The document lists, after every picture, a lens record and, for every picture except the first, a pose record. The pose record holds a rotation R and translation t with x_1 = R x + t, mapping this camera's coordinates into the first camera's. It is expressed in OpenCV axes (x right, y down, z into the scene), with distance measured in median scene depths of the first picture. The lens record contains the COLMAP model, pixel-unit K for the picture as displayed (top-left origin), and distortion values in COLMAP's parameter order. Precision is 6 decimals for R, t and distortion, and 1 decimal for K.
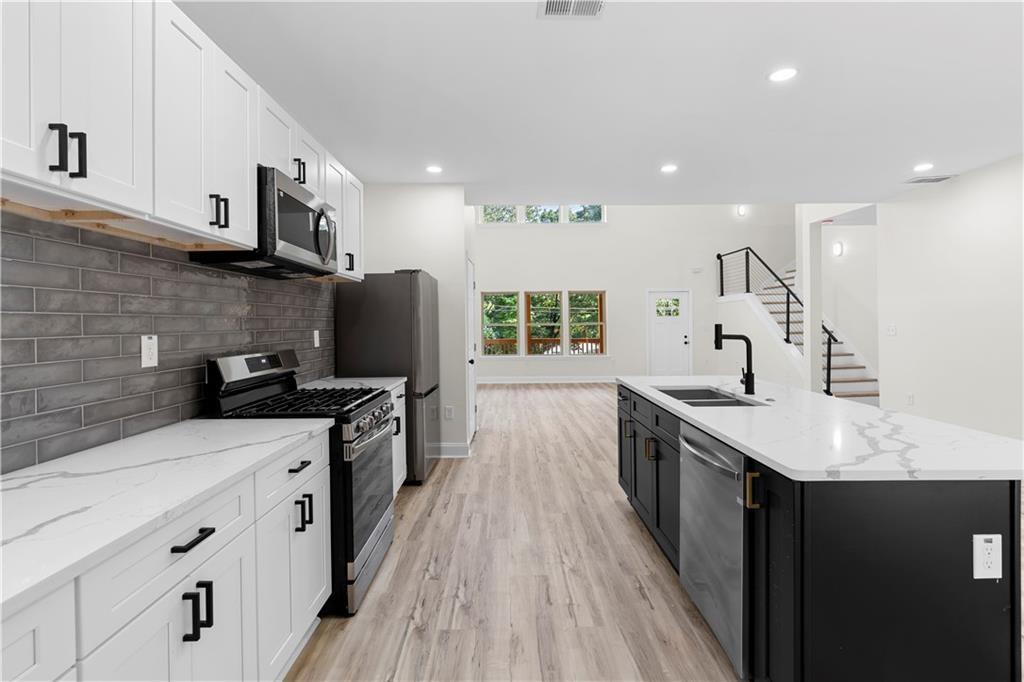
lens RADIAL K [[464.5, 0, 503.1], [0, 464.5, 324.1], [0, 0, 1]] dist [-0.014779, 0.004792]
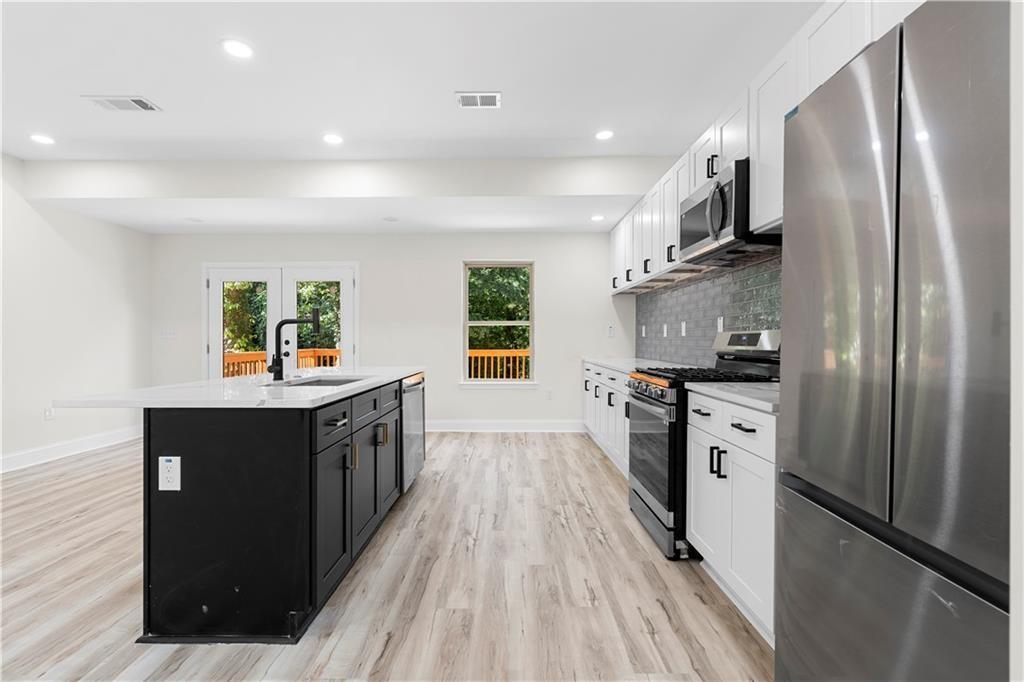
lens RADIAL K [[464.5, 0, 511.3], [0, 464.5, 340.1], [0, 0, 1]] dist [-0.014779, 0.004792]
pose [[-0.999873, 0.012037, -0.010457, 0.054360], [0.012030, 0.999927, 0.000670, 0.074825], [0.010464, 0.000544, -0.999945, 2.055646]]
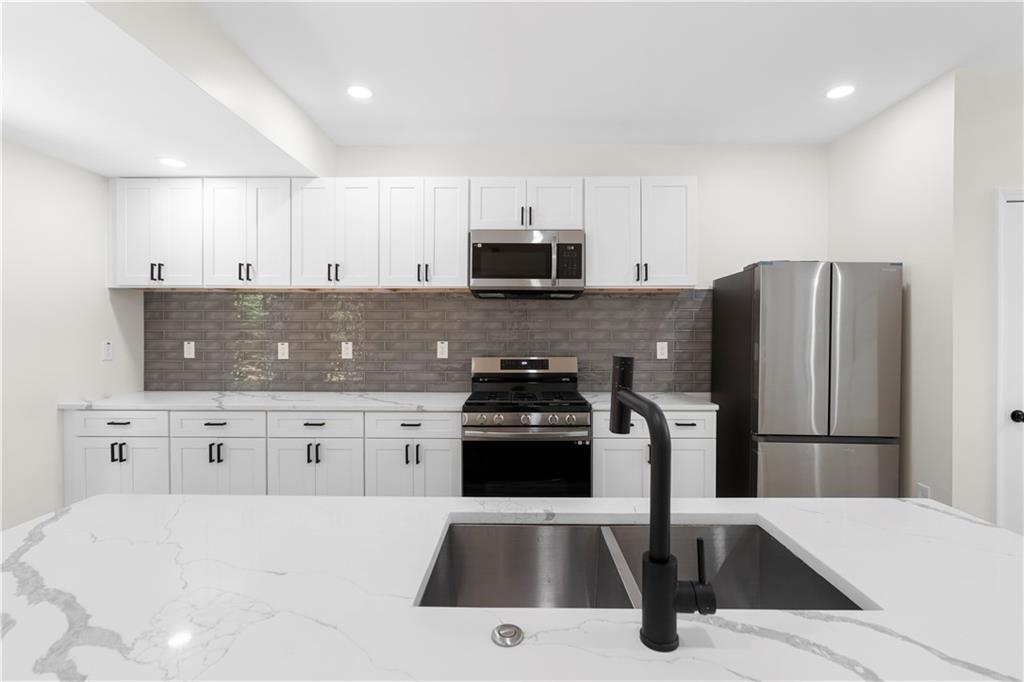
lens RADIAL K [[464.5, 0, 521.8], [0, 464.5, 336.6], [0, 0, 1]] dist [-0.014779, 0.004792]
pose [[-0.007996, 0.014315, -0.999866, 0.822170], [-0.000976, 0.999897, 0.014323, -0.016833], [0.999968, 0.001090, -0.007981, 0.977877]]
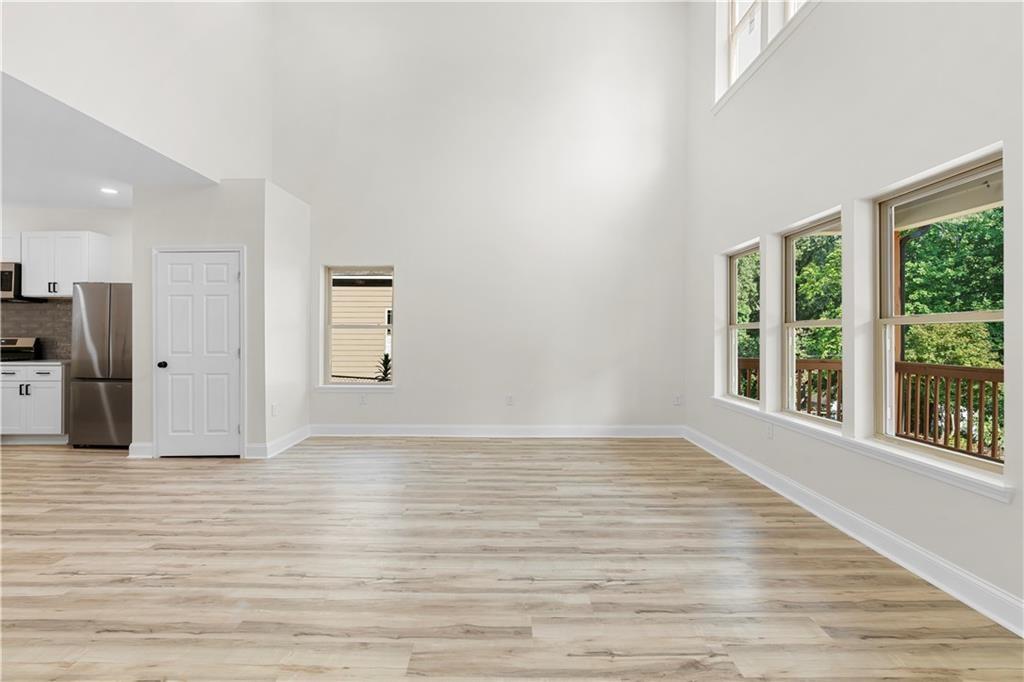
lens RADIAL K [[464.5, 0, 509.9], [0, 464.5, 338.9], [0, 0, 1]] dist [-0.014779, 0.004792]
pose [[0.015056, 0.015624, -0.999765, 1.725838], [-0.002151, 0.999876, 0.015593, 0.027264], [0.999884, 0.001915, 0.015088, 3.362701]]
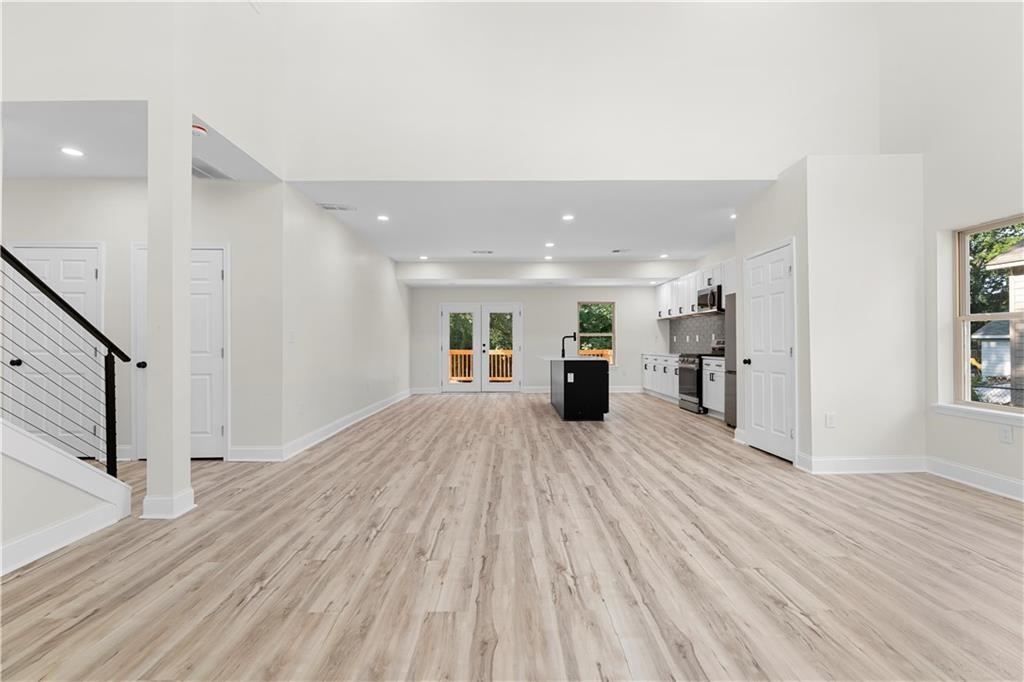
lens RADIAL K [[464.5, 0, 513.5], [0, 464.5, 335.2], [0, 0, 1]] dist [-0.014779, 0.004792]
pose [[-0.999727, 0.013288, -0.019221, 0.931675], [0.013666, 0.999713, -0.019700, 0.072233], [0.018954, -0.019957, -0.999621, 4.015429]]
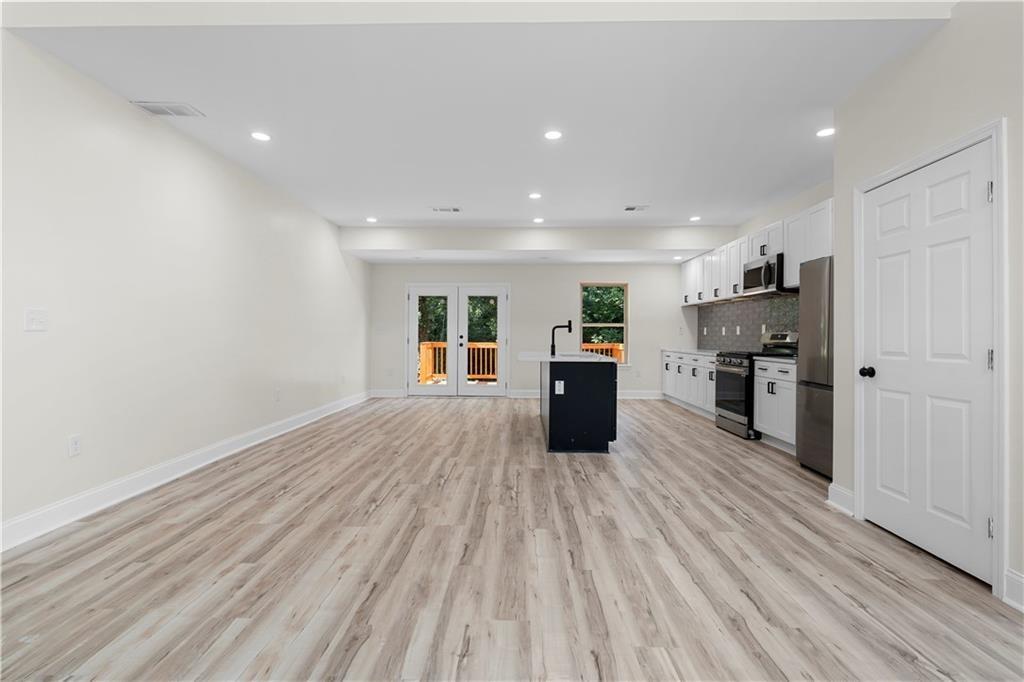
lens RADIAL K [[464.5, 0, 511.2], [0, 464.5, 333.4], [0, 0, 1]] dist [-0.014779, 0.004792]
pose [[-0.999907, 0.005427, 0.012515, 0.720164], [0.005371, 0.999975, -0.004494, 0.067111], [-0.012539, -0.004426, -0.999912, 3.150651]]
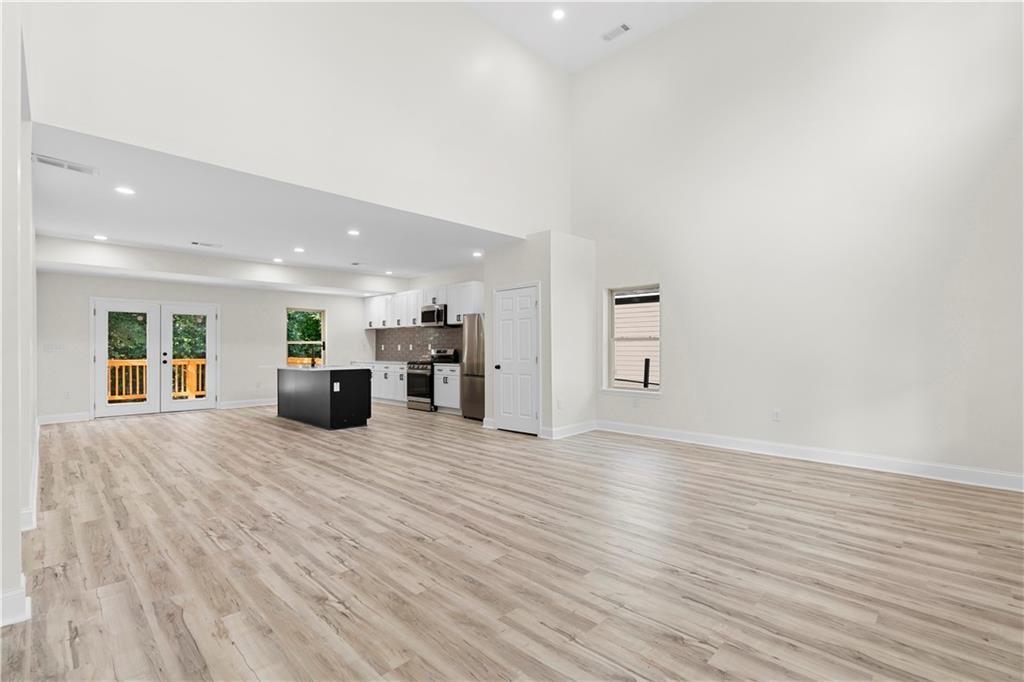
lens RADIAL K [[464.5, 0, 515.5], [0, 464.5, 351.2], [0, 0, 1]] dist [-0.014779, 0.004792]
pose [[-0.691888, 0.015981, -0.721828, 1.784467], [0.009004, 0.999868, 0.013506, 0.031288], [0.721949, 0.002845, -0.691941, 3.989510]]
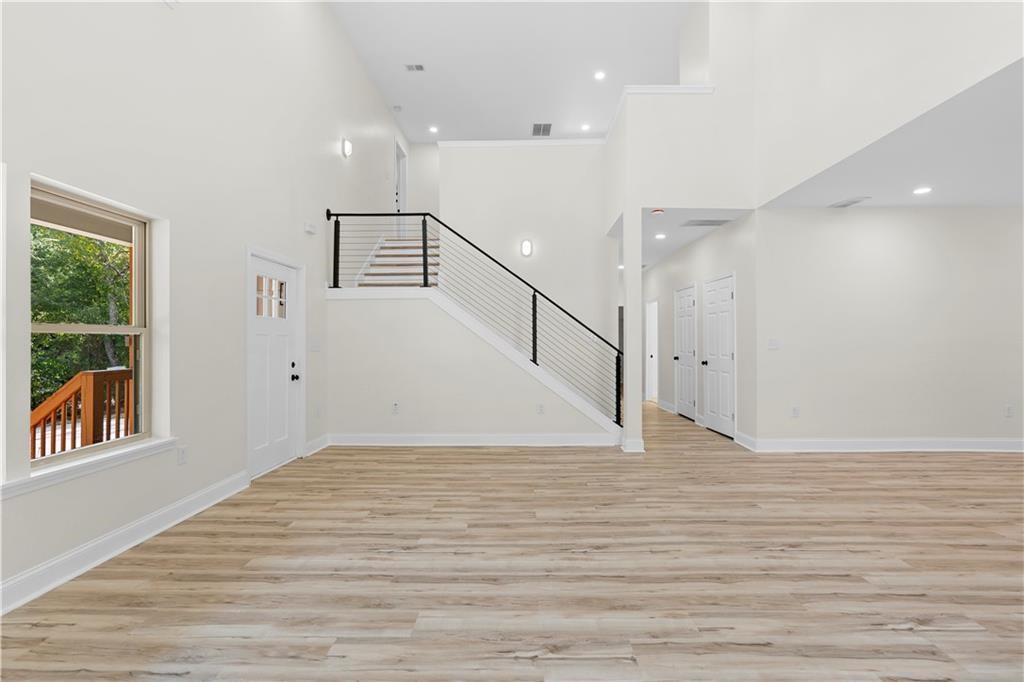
lens RADIAL K [[464.5, 0, 508.5], [0, 464.5, 337.1], [0, 0, 1]] dist [-0.014779, 0.004792]
pose [[0.019393, 0.019268, 0.999626, -0.297243], [0.001130, 0.999813, -0.019294, 0.037290], [-0.999811, 0.001504, 0.019367, 3.275908]]
